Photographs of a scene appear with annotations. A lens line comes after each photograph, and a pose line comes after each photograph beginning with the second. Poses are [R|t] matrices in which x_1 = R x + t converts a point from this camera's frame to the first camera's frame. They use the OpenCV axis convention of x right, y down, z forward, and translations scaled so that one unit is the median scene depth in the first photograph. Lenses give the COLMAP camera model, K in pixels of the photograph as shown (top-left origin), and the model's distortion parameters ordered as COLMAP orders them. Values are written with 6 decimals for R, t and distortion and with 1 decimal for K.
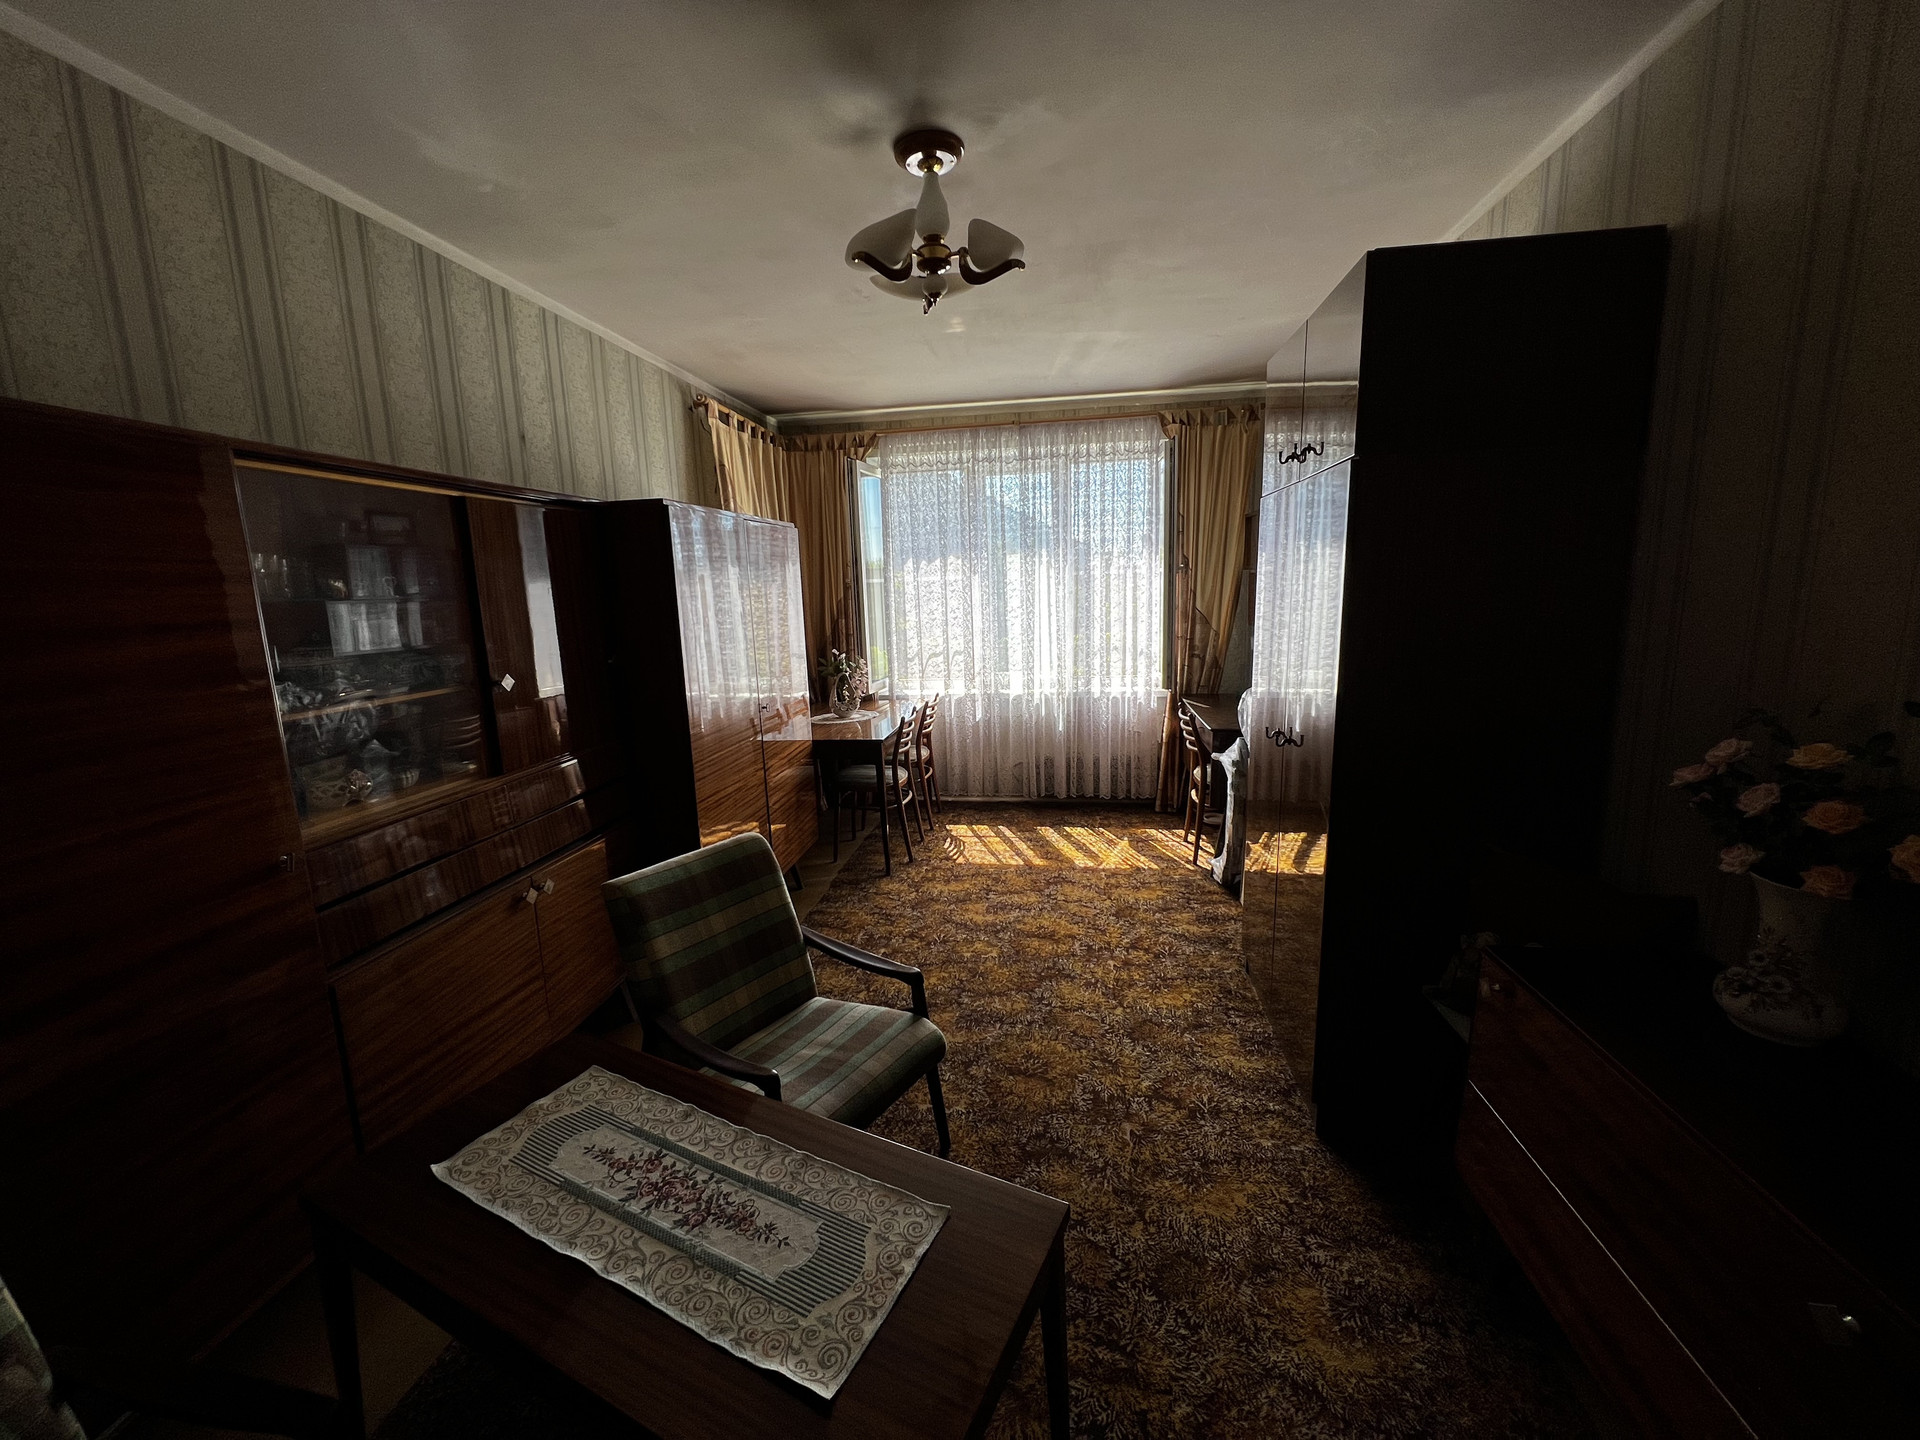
lens RADIAL K [[770.2, 0, 969.2], [0, 770.2, 717.9], [0, 0, 1]] dist [-0.009229, -0.002164]
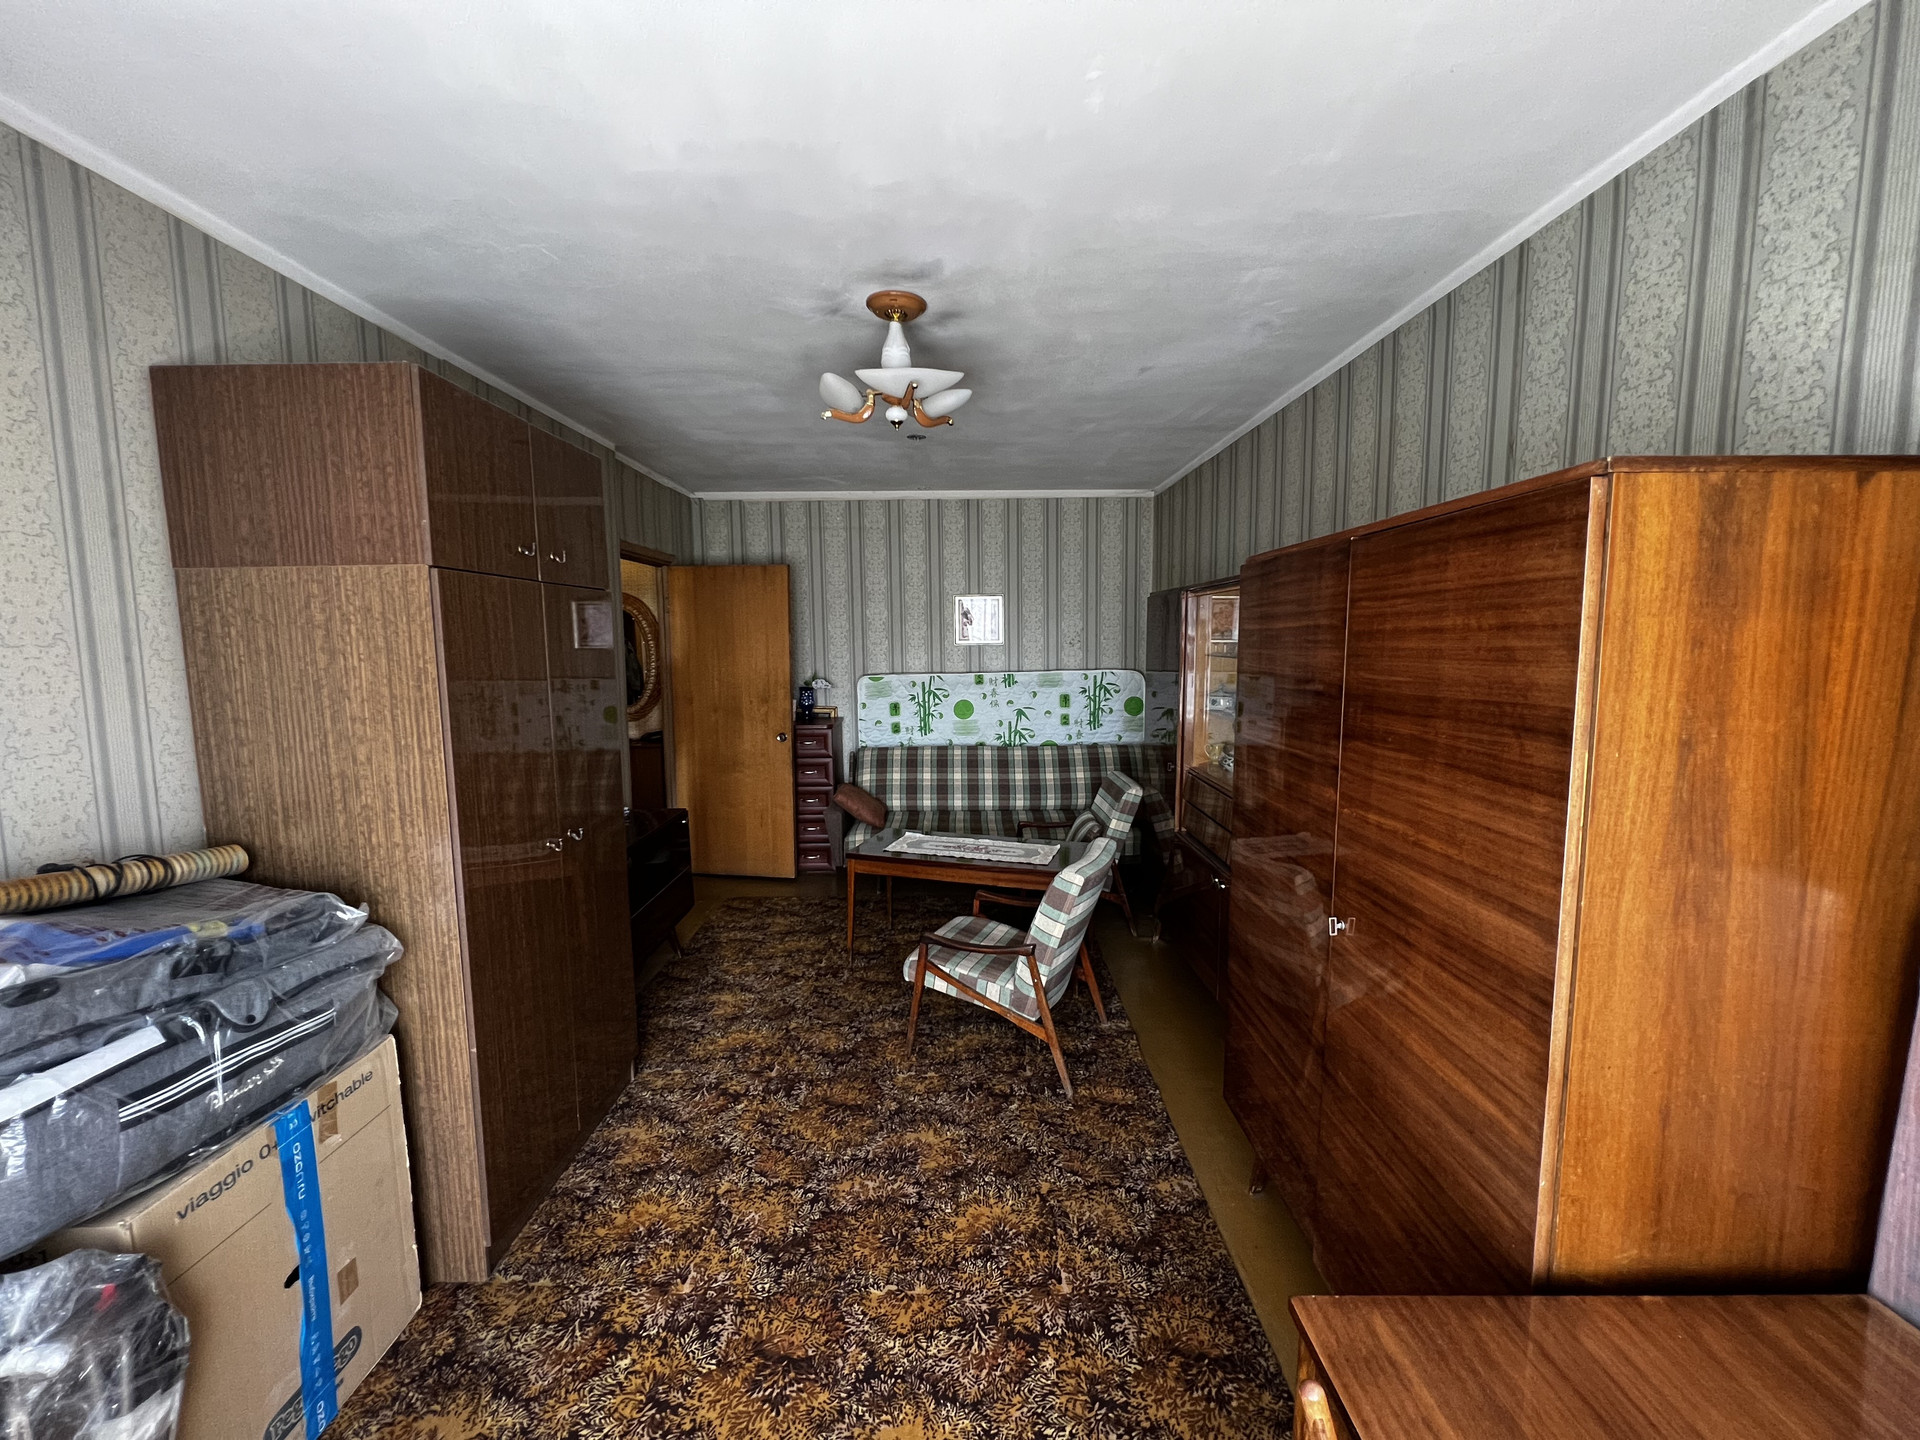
lens RADIAL K [[770.2, 0, 957.9], [0, 770.2, 721.5], [0, 0, 1]] dist [-0.009229, -0.002164]
pose [[-0.989355, 0.050284, -0.136555, 0.033805], [0.010805, 0.961195, 0.275660, -0.342965], [0.145117, 0.271250, -0.951506, 1.768165]]
